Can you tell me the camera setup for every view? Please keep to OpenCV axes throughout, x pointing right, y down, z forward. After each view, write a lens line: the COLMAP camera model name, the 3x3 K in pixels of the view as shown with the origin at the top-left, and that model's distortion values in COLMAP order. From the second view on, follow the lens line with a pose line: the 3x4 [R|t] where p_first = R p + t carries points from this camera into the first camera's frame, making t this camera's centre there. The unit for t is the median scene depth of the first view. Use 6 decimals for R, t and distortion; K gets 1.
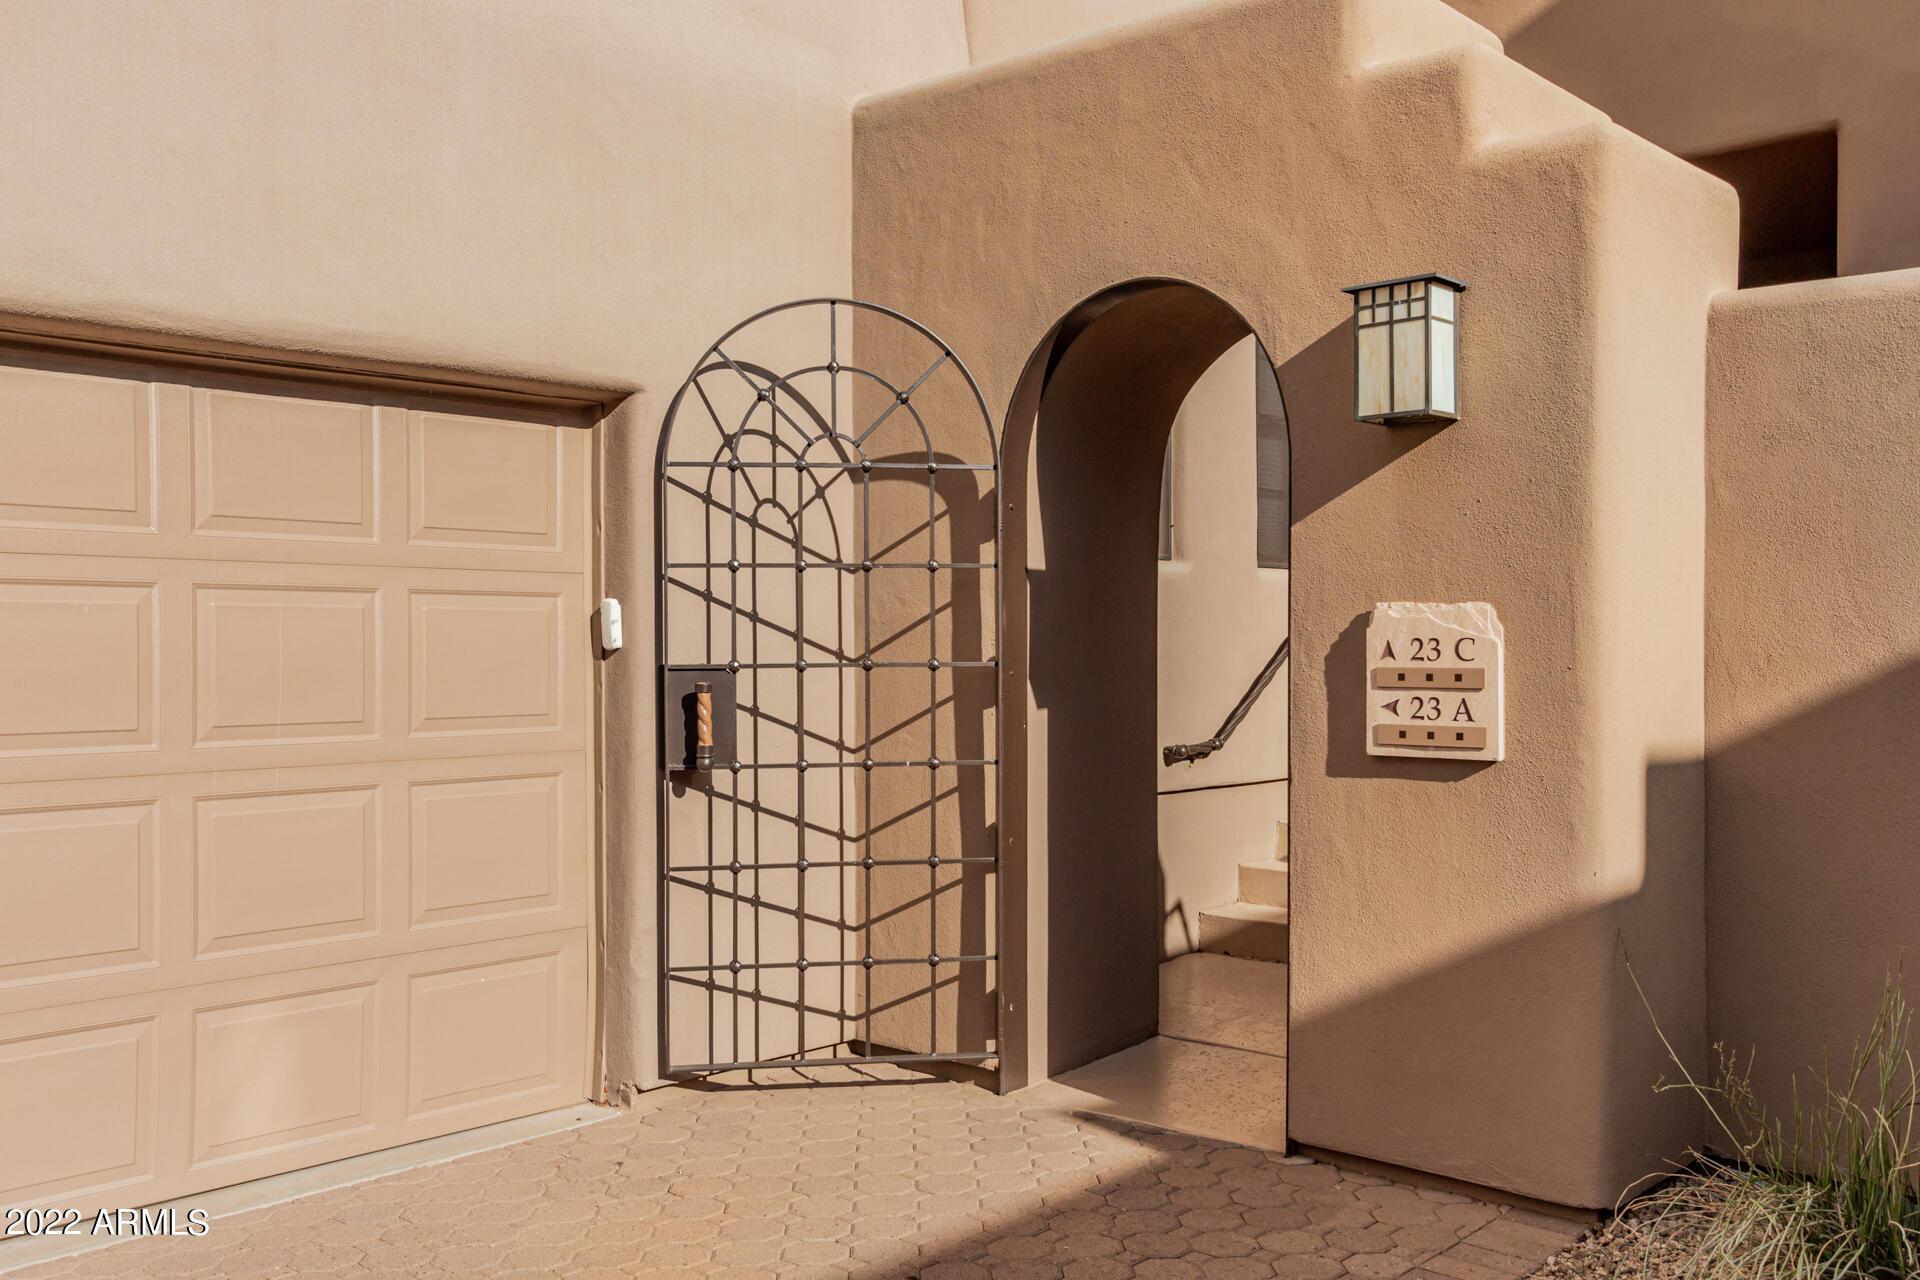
lens RADIAL K [[1754.6, 0, 960.0], [0, 1754.6, 640.0], [0, 0, 1]] dist [-0.000541, -0.000332]
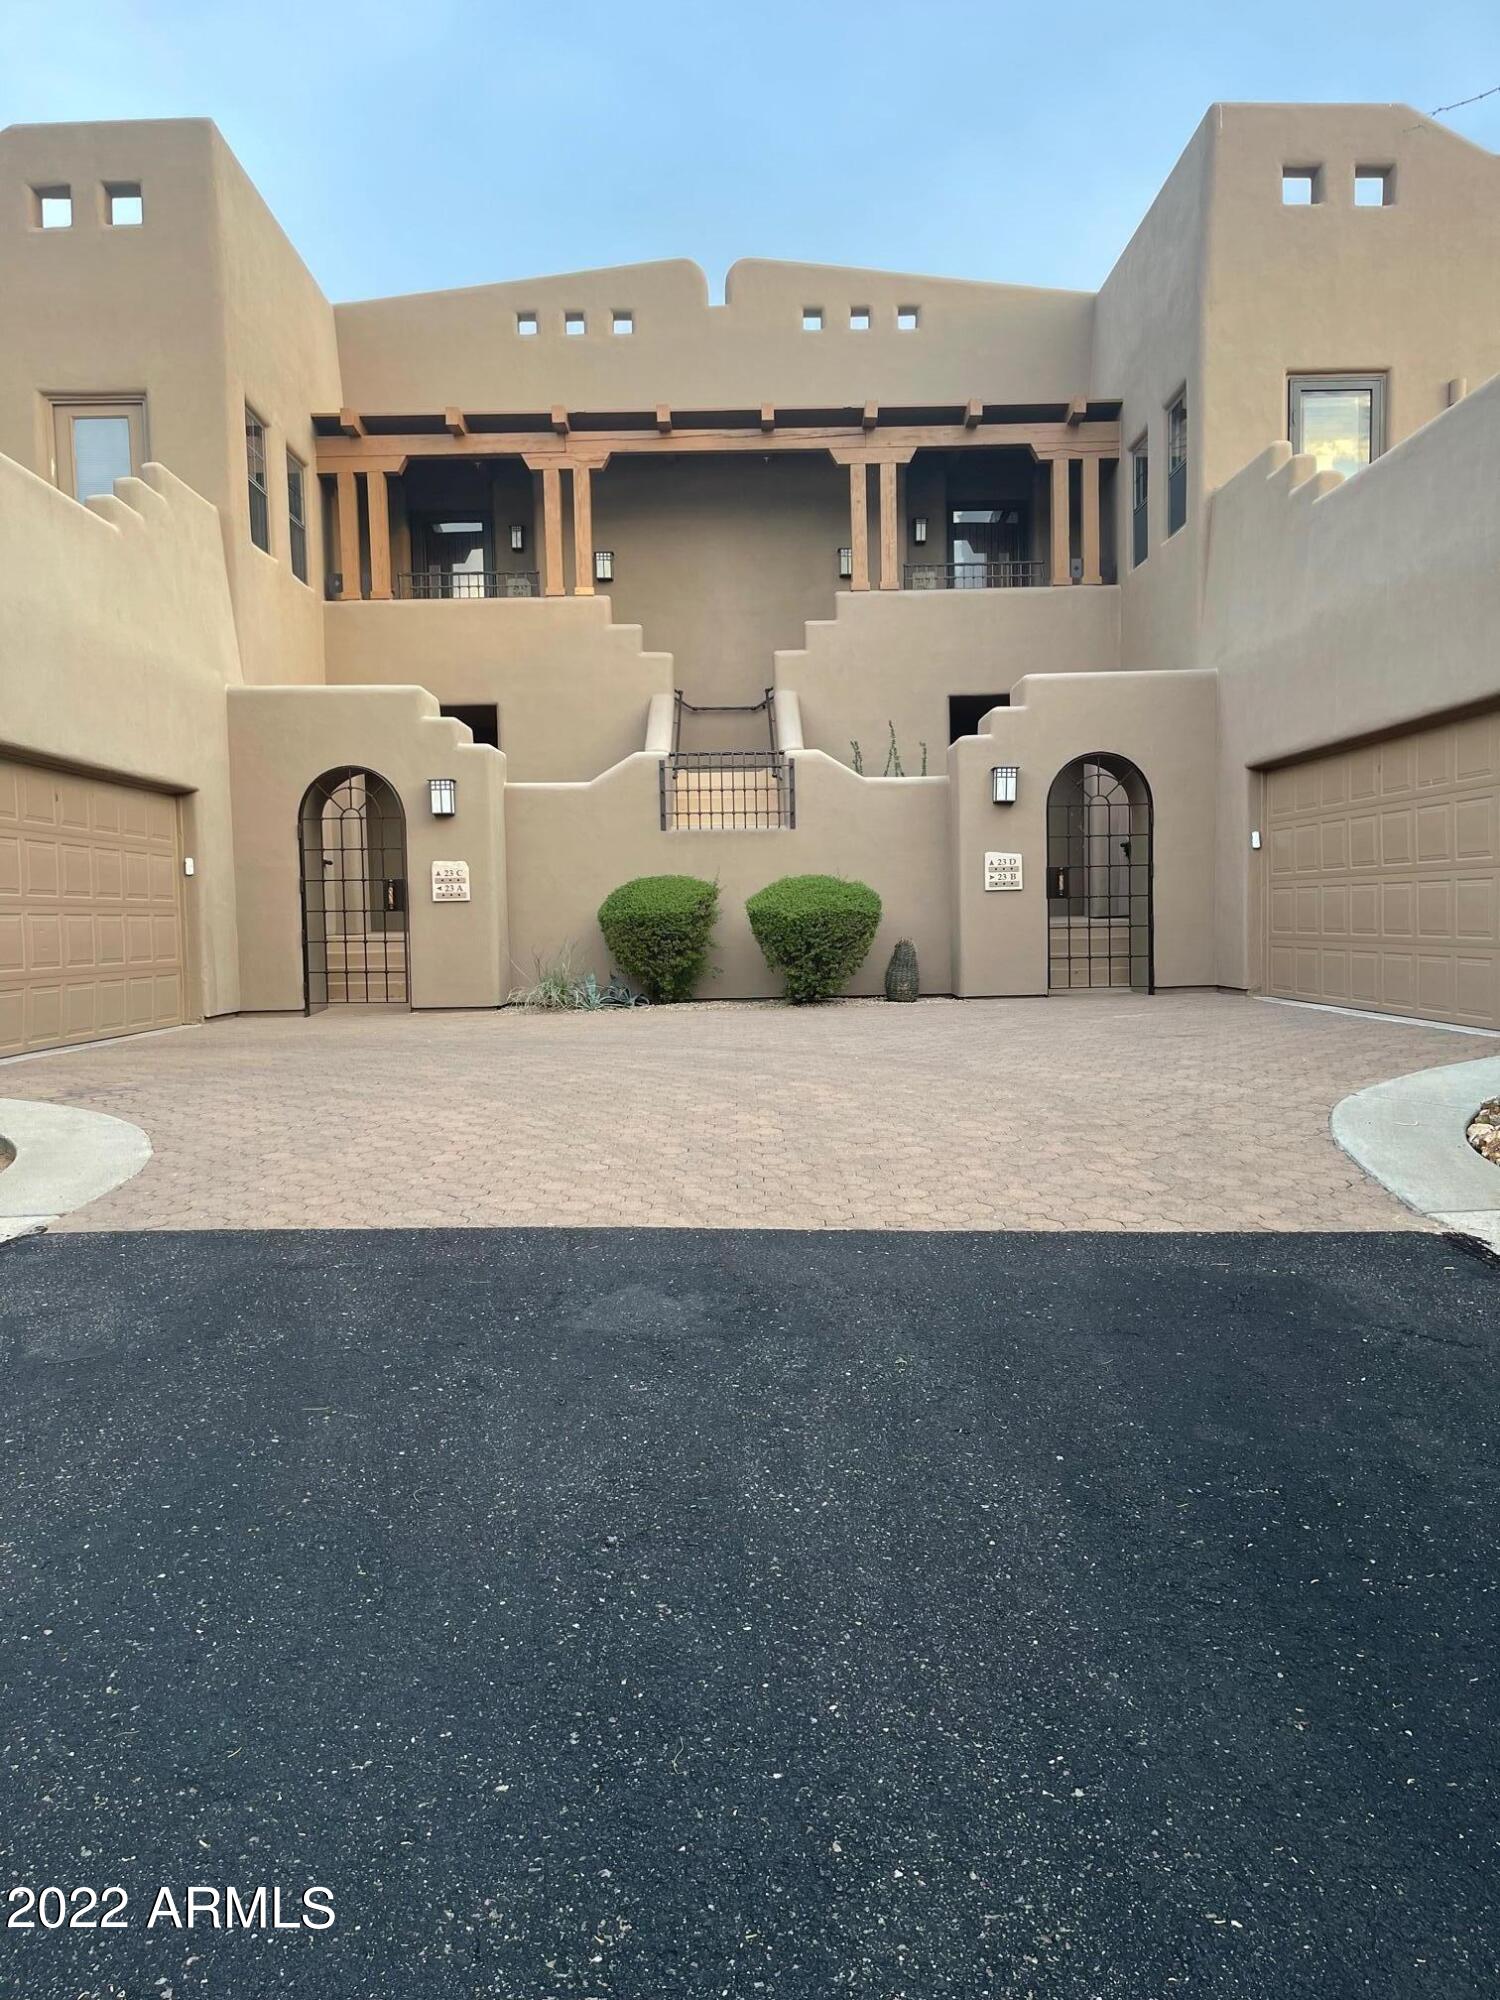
lens RADIAL K [[1513.1, 0, 750.0], [0, 1513.1, 1000.0], [0, 0, 1]] dist [0.000200, 0.000021]
pose [[0.739084, -0.047098, 0.671965, -1.516206], [0.015068, 0.998459, 0.053410, 0.117728], [-0.673445, -0.029349, 0.738654, -1.956005]]
